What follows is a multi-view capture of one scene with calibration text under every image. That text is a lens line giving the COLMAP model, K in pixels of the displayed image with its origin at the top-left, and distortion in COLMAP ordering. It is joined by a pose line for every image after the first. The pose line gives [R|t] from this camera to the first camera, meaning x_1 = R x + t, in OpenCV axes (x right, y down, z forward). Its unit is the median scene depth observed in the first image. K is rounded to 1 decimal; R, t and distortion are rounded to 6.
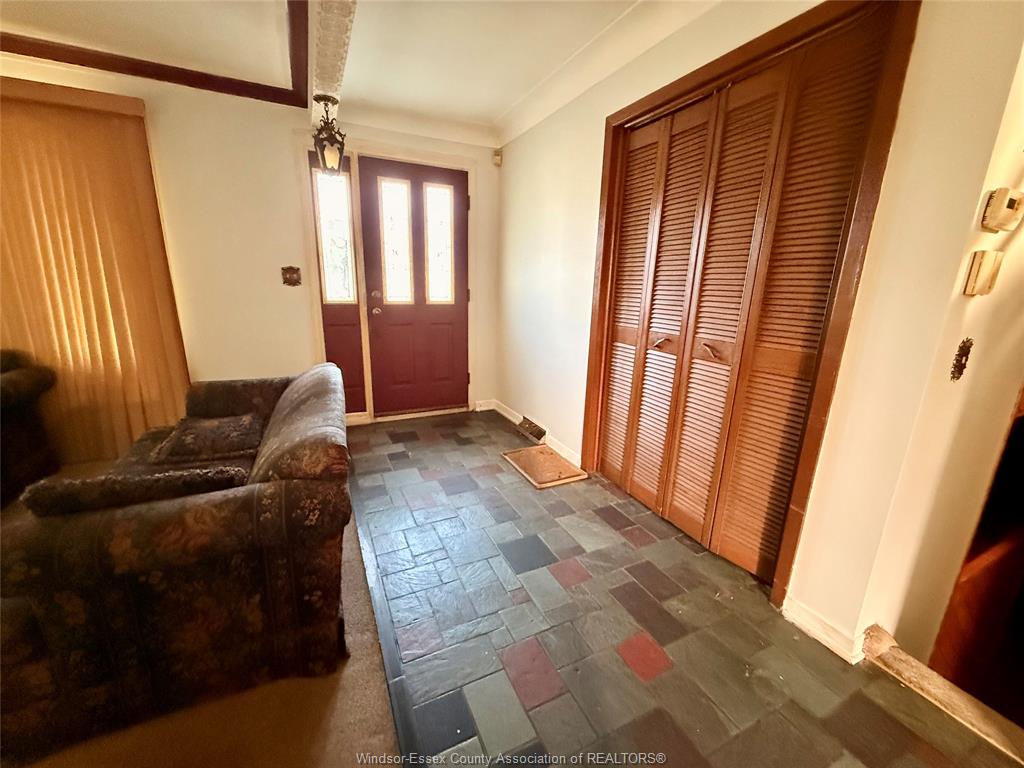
lens RADIAL K [[406.5, 0, 512.0], [0, 406.5, 384.0], [0, 0, 1]] dist [-0.001486, 0.000316]
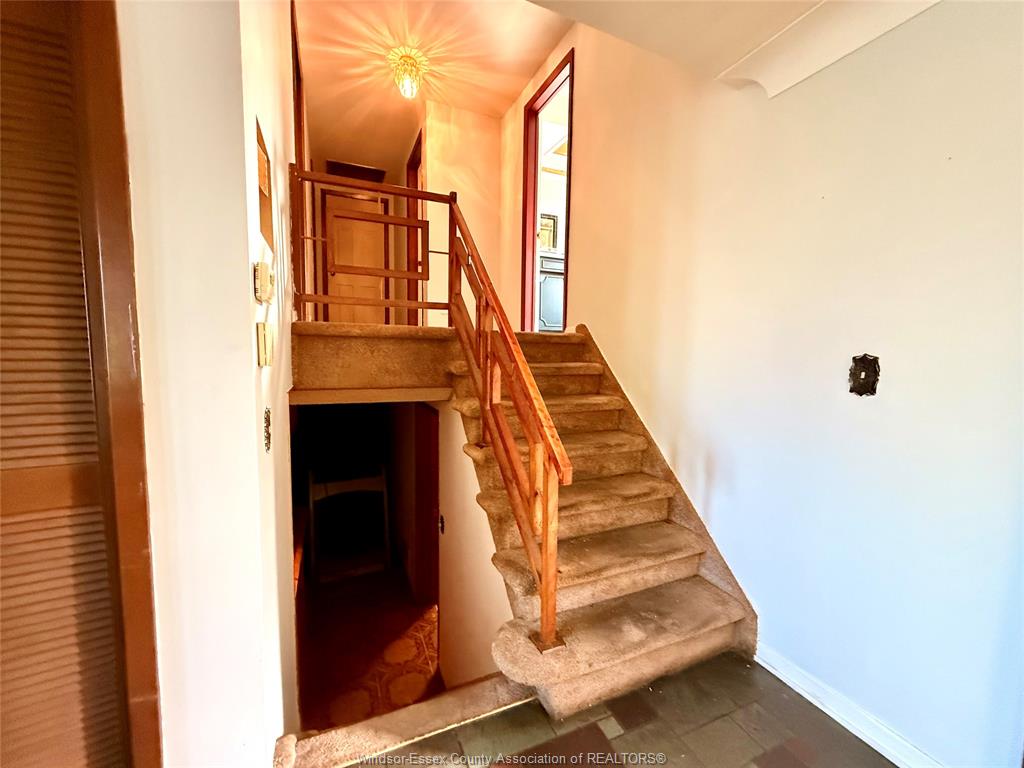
lens RADIAL K [[406.5, 0, 512.0], [0, 406.5, 384.0], [0, 0, 1]] dist [-0.001486, 0.000316]
pose [[0.105879, -0.115837, 0.987609, 0.186363], [0.221564, 0.970971, 0.090132, -0.104636], [-0.969381, 0.209276, 0.128471, 0.240637]]
